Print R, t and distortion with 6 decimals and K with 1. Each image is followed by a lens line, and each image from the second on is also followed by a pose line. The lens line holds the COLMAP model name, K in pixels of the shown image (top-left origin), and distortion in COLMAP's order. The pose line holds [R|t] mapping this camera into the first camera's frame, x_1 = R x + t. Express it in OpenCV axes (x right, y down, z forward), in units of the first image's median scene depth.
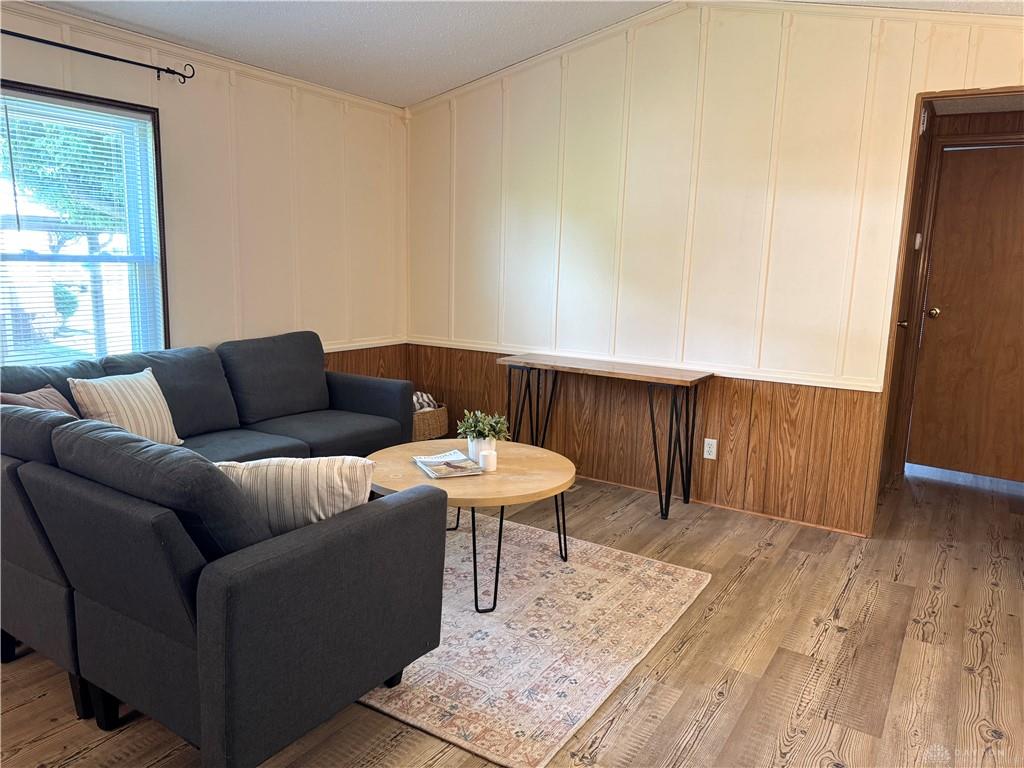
lens RADIAL K [[732.2, 0, 512.0], [0, 732.2, 384.0], [0, 0, 1]] dist [0.078939, -0.085840]
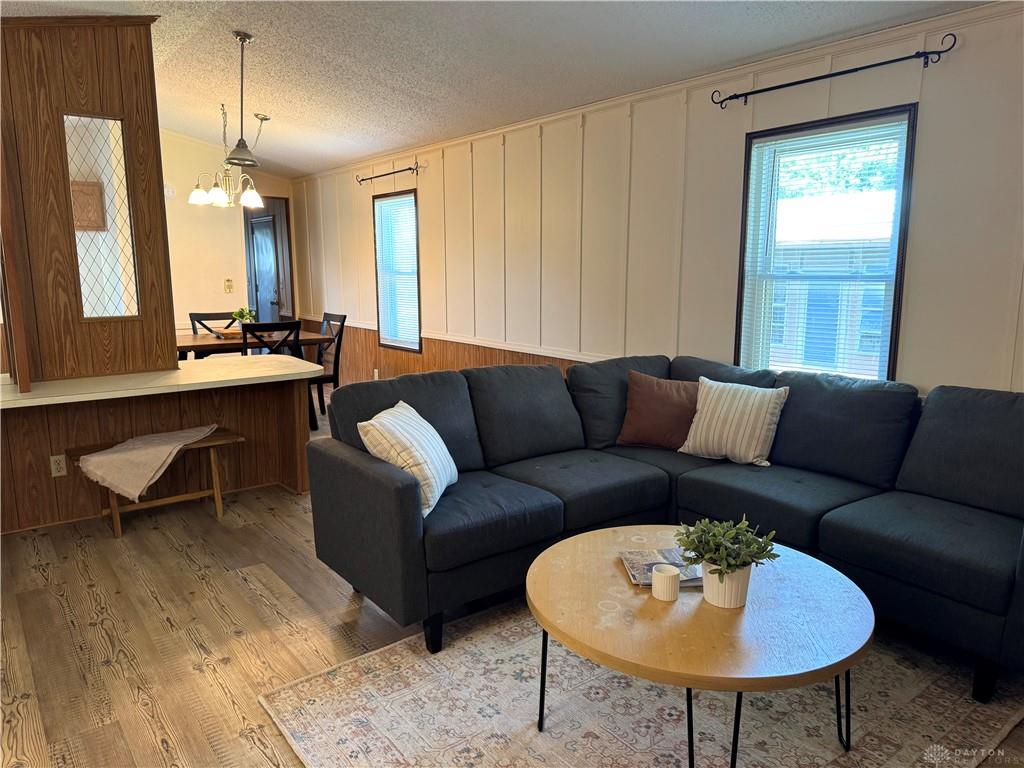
lens RADIAL K [[732.2, 0, 512.0], [0, 732.2, 384.0], [0, 0, 1]] dist [0.078939, -0.085840]
pose [[-0.346884, 0.126626, -0.929321, 0.696519], [-0.158062, 0.968780, 0.191001, -0.195759], [0.924493, 0.213146, -0.316039, 1.213365]]
